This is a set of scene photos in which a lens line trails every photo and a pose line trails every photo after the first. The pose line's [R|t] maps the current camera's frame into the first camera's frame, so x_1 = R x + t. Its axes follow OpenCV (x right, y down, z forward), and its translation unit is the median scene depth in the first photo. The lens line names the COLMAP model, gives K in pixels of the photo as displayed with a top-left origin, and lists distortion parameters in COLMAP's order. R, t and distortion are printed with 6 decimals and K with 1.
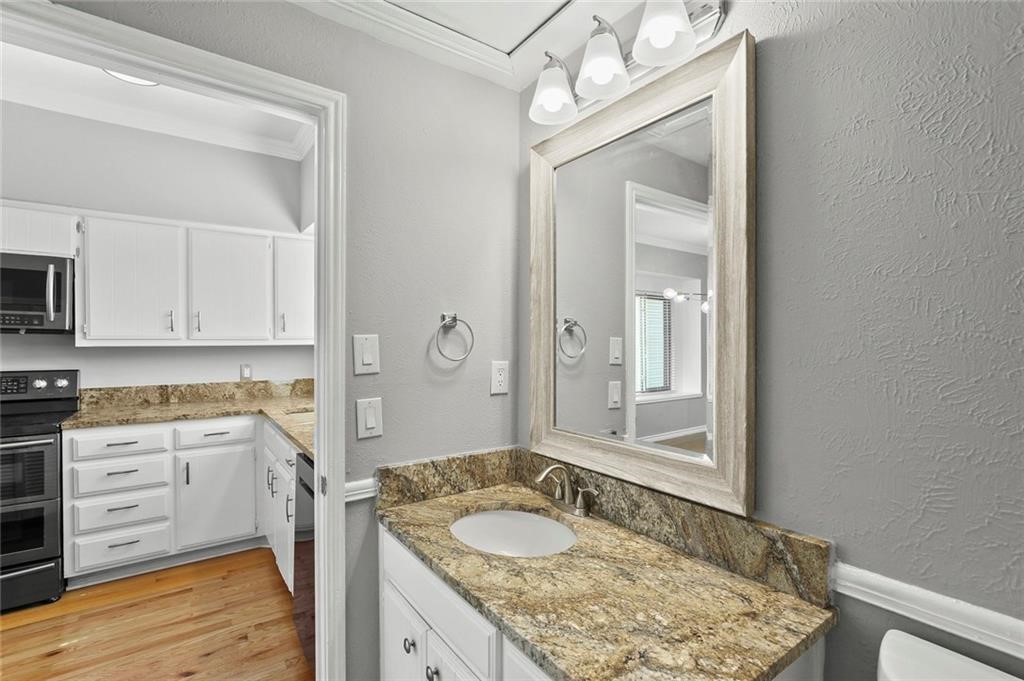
lens RADIAL K [[472.4, 0, 514.0], [0, 472.4, 347.8], [0, 0, 1]] dist [0.000319, 0.000802]
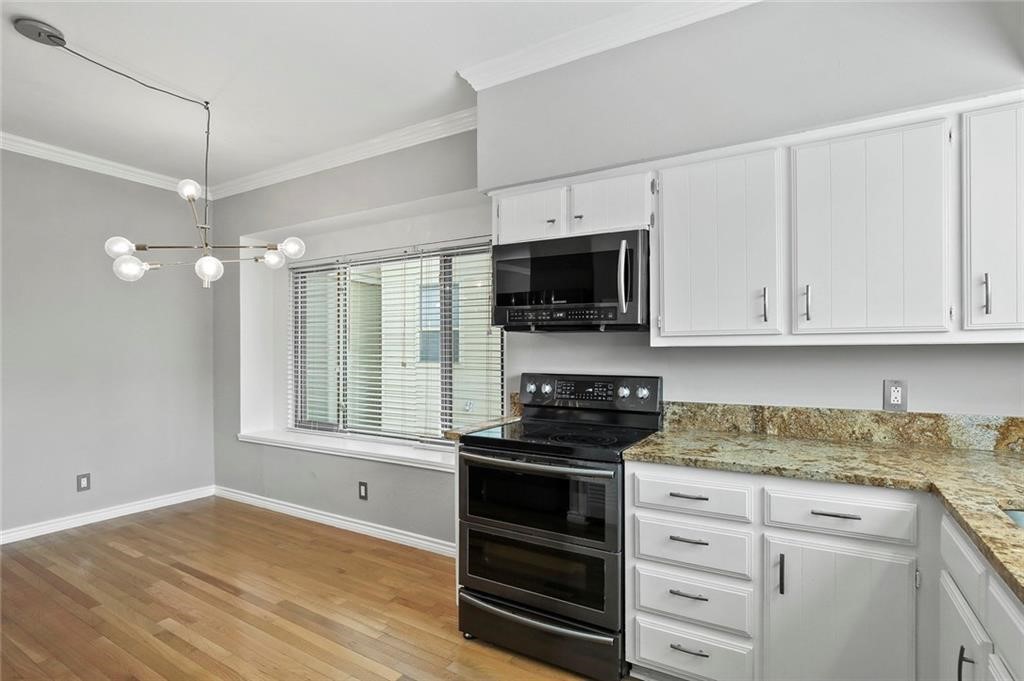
lens RADIAL K [[500.9, 0, 512.8], [0, 500.9, 349.1], [0, 0, 1]] dist [-0.012984, 0.000675]
pose [[0.401142, 0.001731, -0.916014, -0.282799], [-0.004610, 0.999989, -0.000129, 0.002422], [0.916004, 0.004275, 0.401146, 0.475322]]
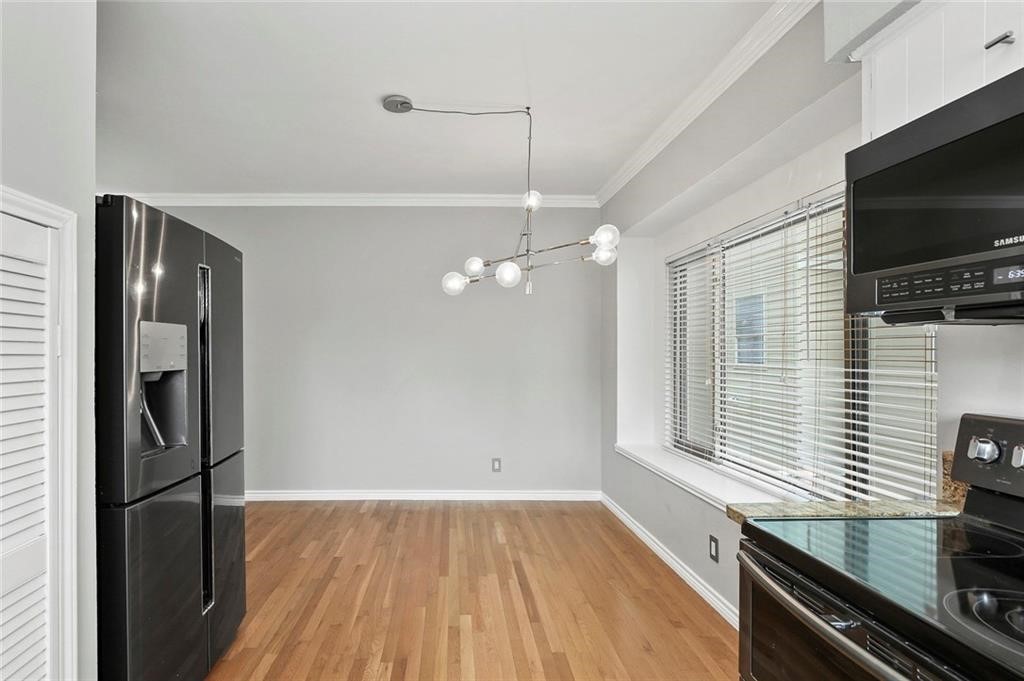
lens RADIAL K [[492.6, 0, 486.7], [0, 492.6, 350.1], [0, 0, 1]] dist [-0.004176, 0.000468]
pose [[-0.563562, -0.001790, -0.826072, -0.576523], [-0.002242, 0.999997, -0.000638, -0.006167], [0.826071, 0.001492, -0.563564, 0.784893]]
